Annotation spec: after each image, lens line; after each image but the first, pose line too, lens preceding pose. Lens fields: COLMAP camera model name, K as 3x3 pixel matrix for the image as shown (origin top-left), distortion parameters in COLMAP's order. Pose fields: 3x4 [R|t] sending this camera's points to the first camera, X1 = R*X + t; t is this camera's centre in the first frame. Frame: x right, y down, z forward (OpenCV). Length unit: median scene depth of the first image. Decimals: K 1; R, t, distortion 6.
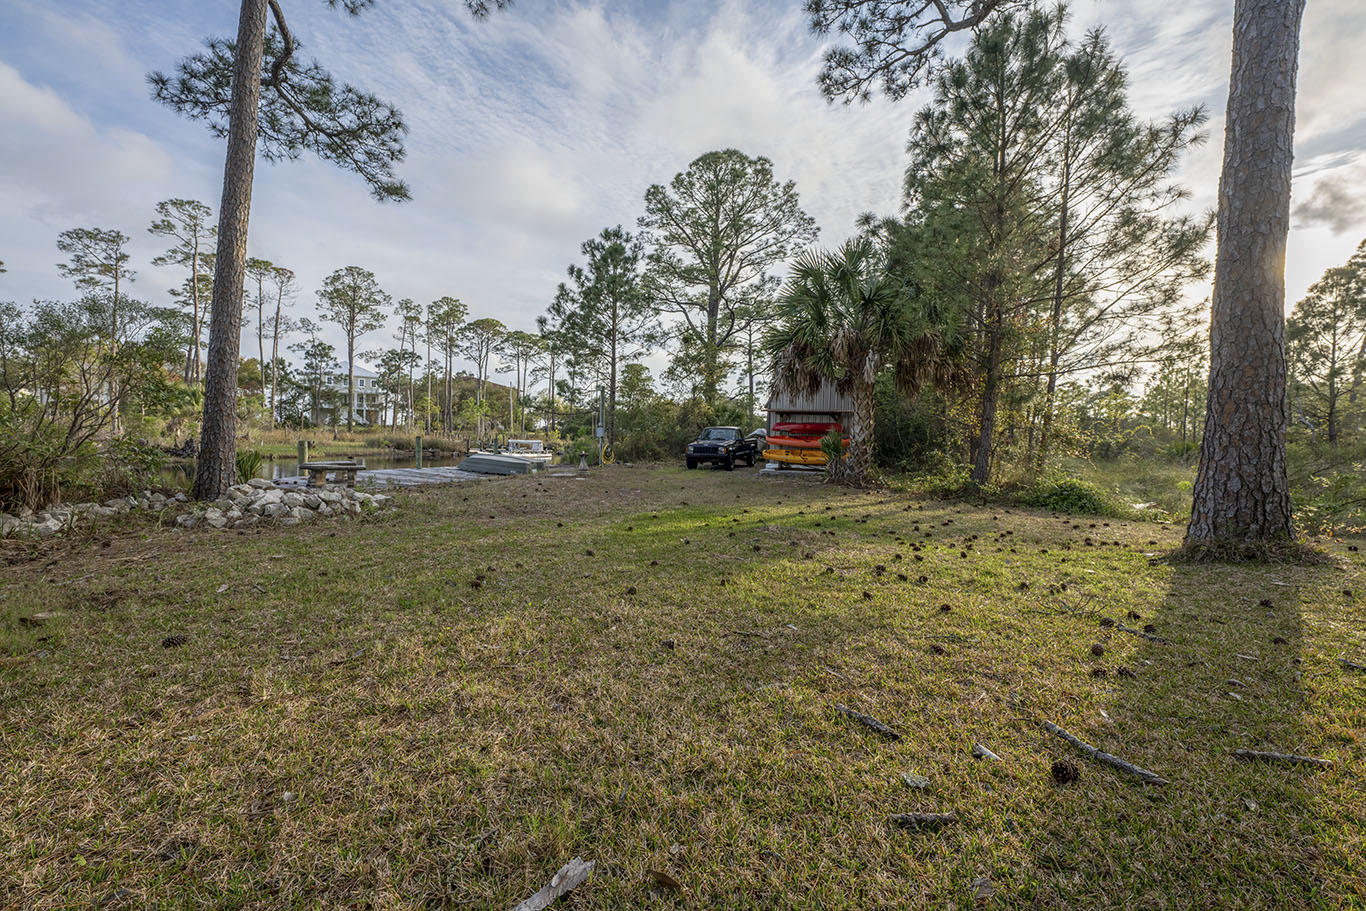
lens RADIAL K [[540.8, 0, 683.0], [0, 540.8, 455.5], [0, 0, 1]] dist [0.000956, -0.005382]
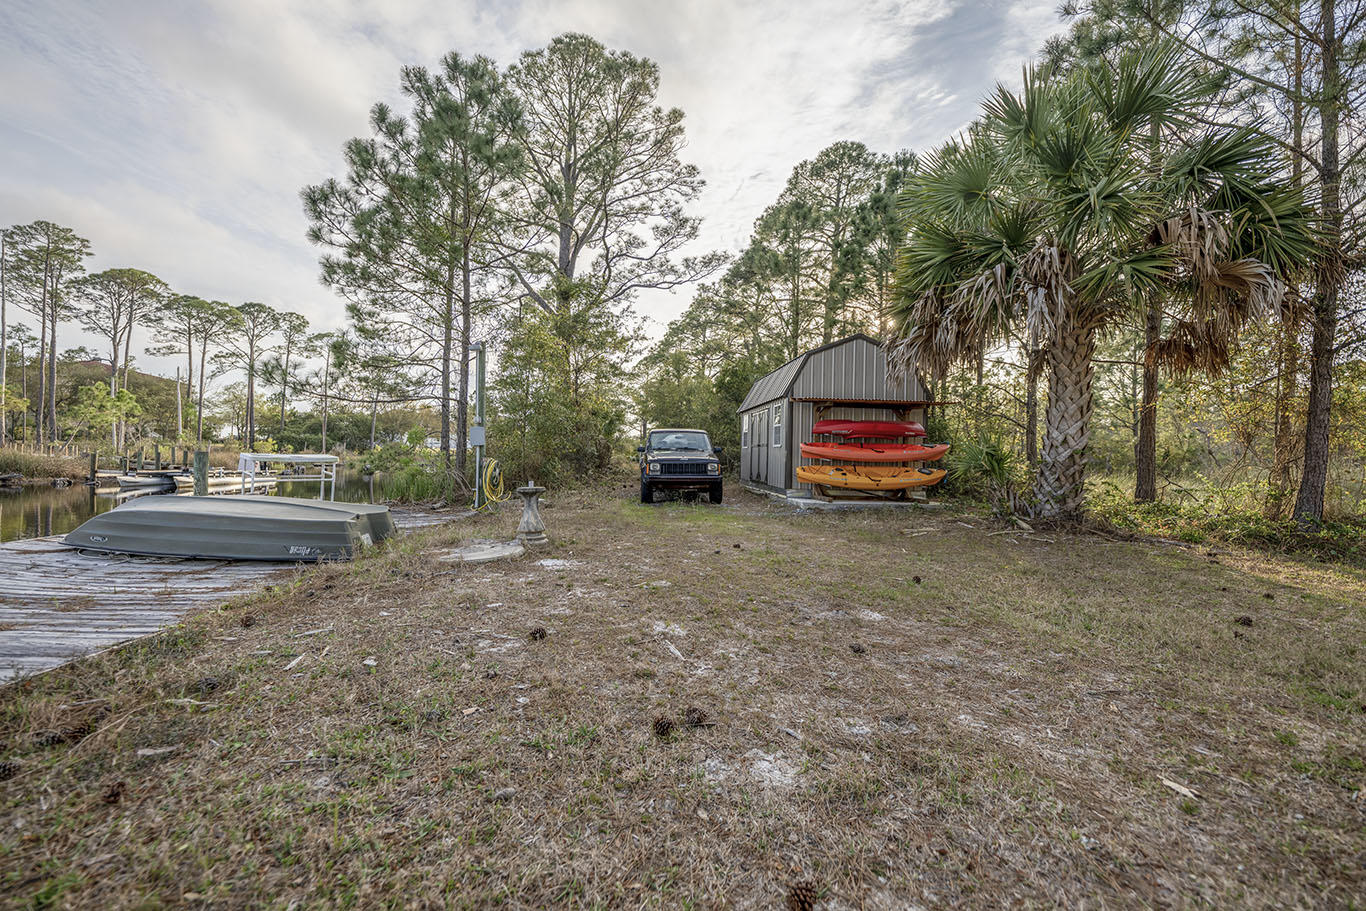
lens RADIAL K [[540.8, 0, 683.0], [0, 540.8, 455.5], [0, 0, 1]] dist [0.000956, -0.005382]
pose [[0.896829, -0.012167, 0.442209, -0.058138], [0.021483, 0.999640, -0.016064, -0.004080], [-0.441855, 0.023906, 0.896768, 0.140489]]
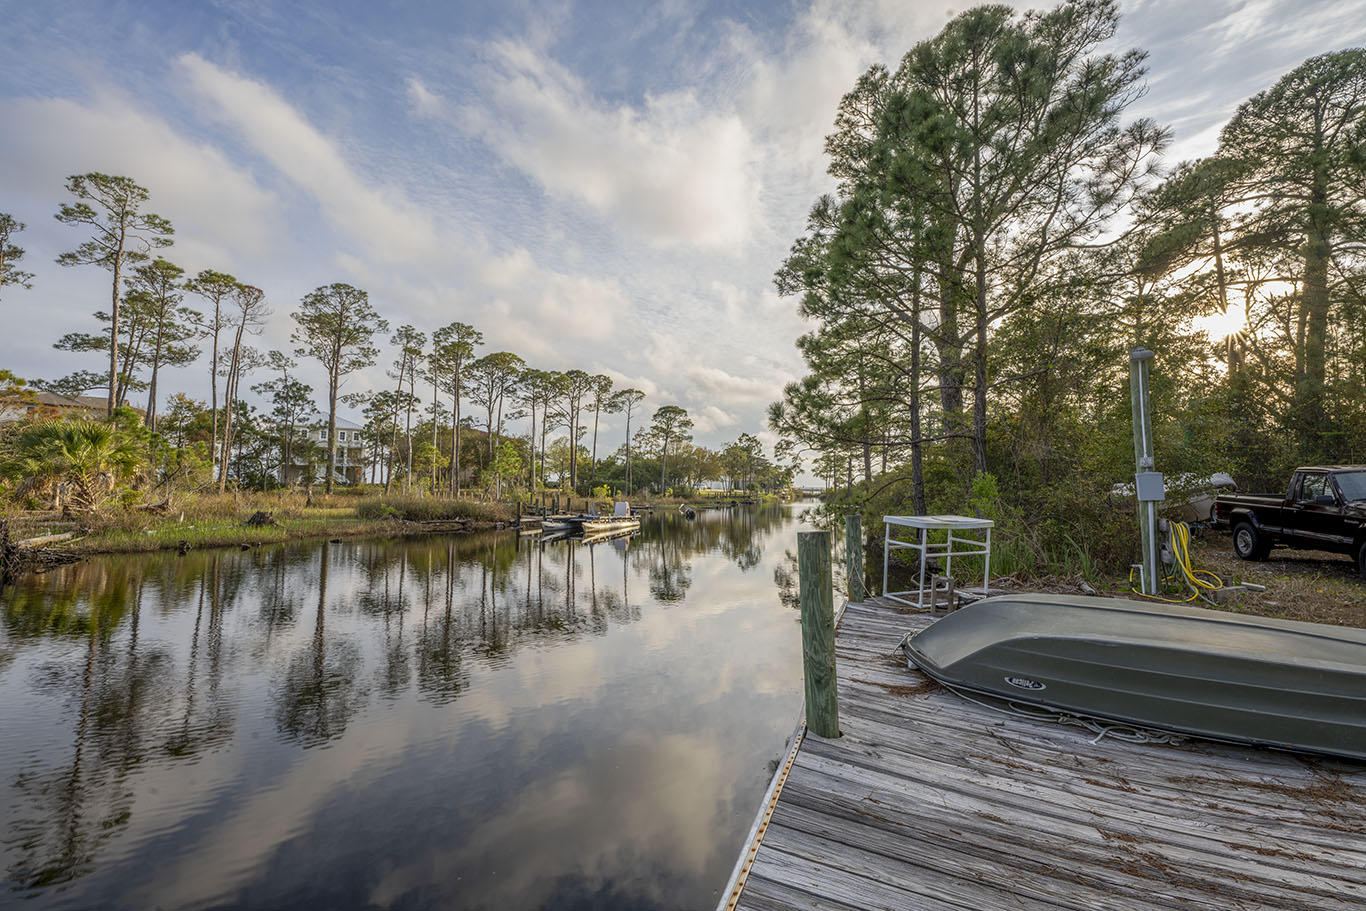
lens RADIAL K [[540.8, 0, 683.0], [0, 540.8, 455.5], [0, 0, 1]] dist [0.000956, -0.005382]
pose [[0.999172, -0.020107, 0.035375, -0.127525], [0.023440, 0.995060, -0.096471, -0.010381], [-0.033261, 0.097220, 0.994707, 0.196564]]
